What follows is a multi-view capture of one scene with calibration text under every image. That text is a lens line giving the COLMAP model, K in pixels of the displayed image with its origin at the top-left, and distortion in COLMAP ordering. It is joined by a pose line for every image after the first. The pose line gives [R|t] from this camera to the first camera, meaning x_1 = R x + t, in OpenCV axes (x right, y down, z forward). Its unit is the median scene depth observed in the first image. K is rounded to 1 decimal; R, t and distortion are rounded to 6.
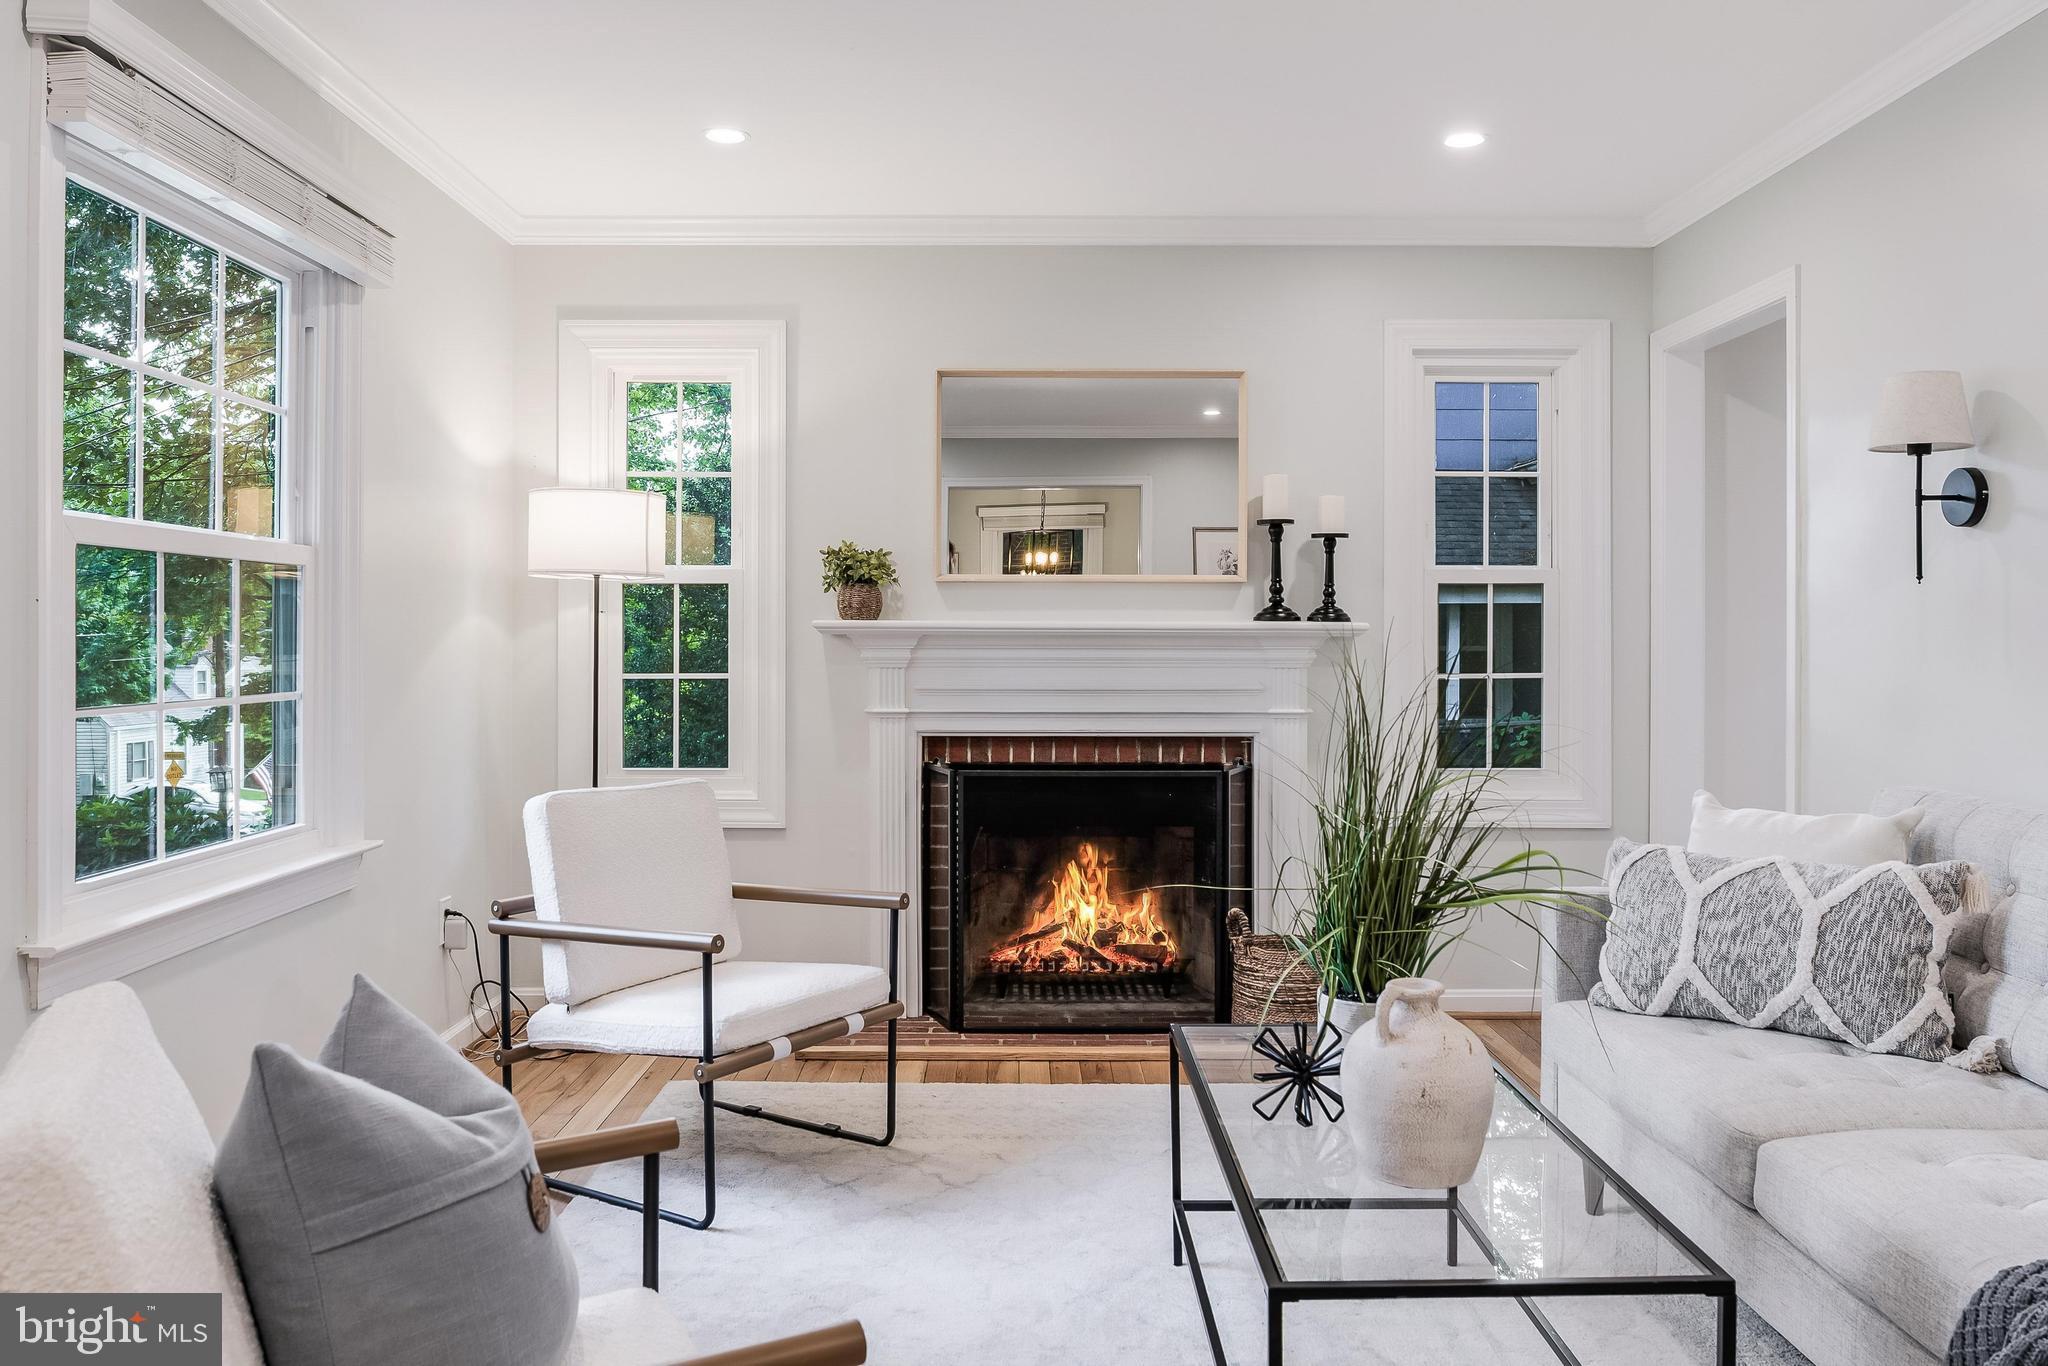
lens RADIAL K [[1518.1, 0, 1023.2], [0, 1518.1, 634.7], [0, 0, 1]] dist [-0.025726, -0.004244]
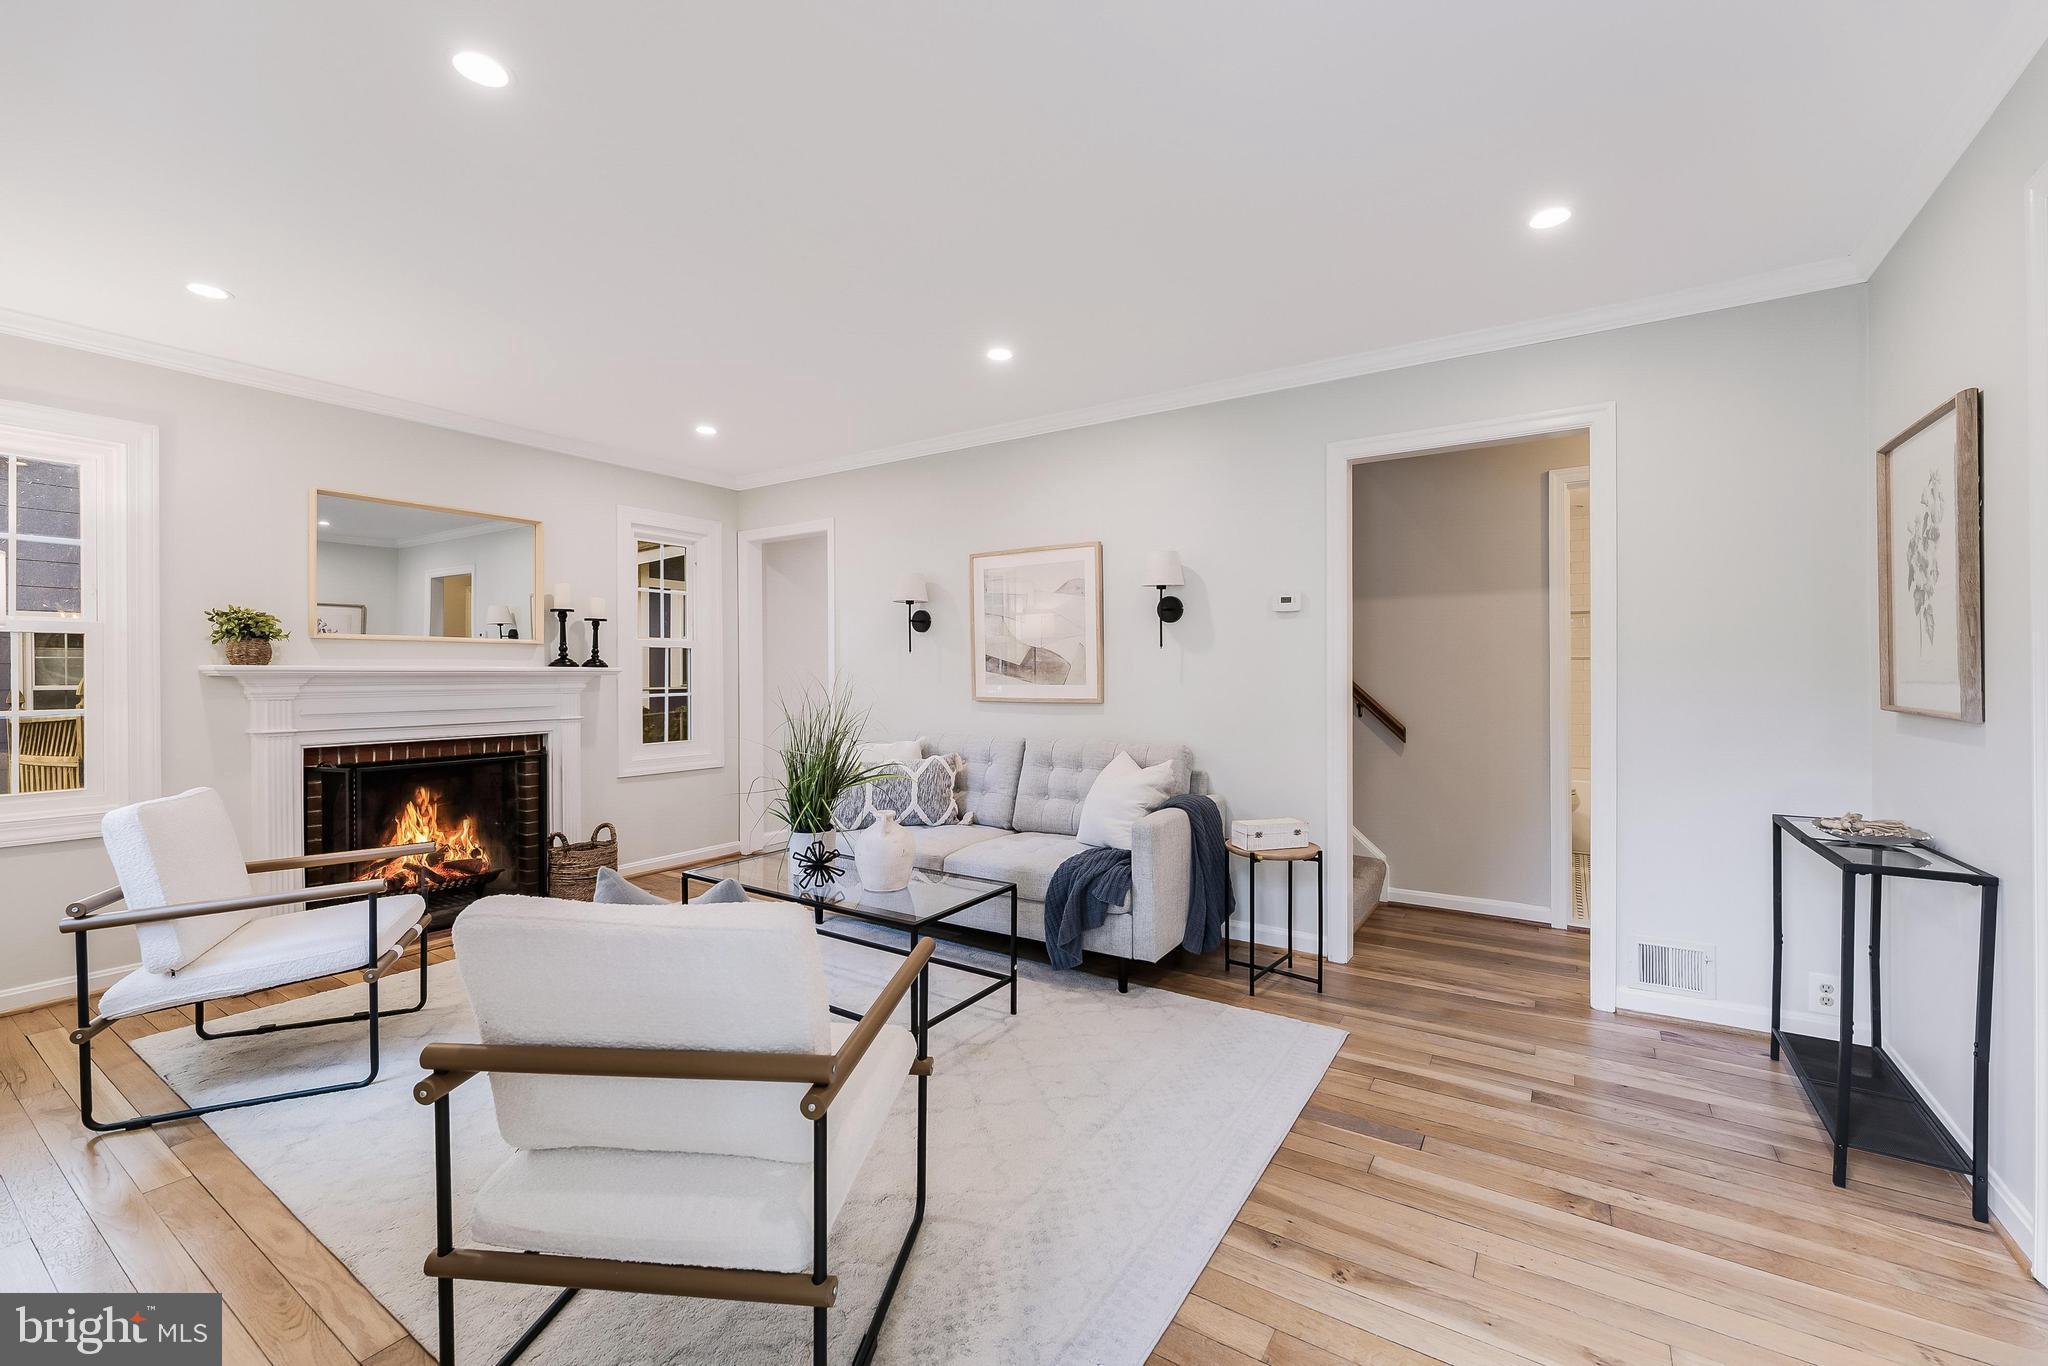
lens RADIAL K [[829.5, 0, 1026.7], [0, 829.5, 675.7], [0, 0, 1]] dist [0.000927, 0.000071]
pose [[0.552833, -0.005857, 0.833272, -0.340067], [0.006570, 0.999975, 0.002670, 0.002251], [-0.833266, 0.003998, 0.552857, 0.020749]]
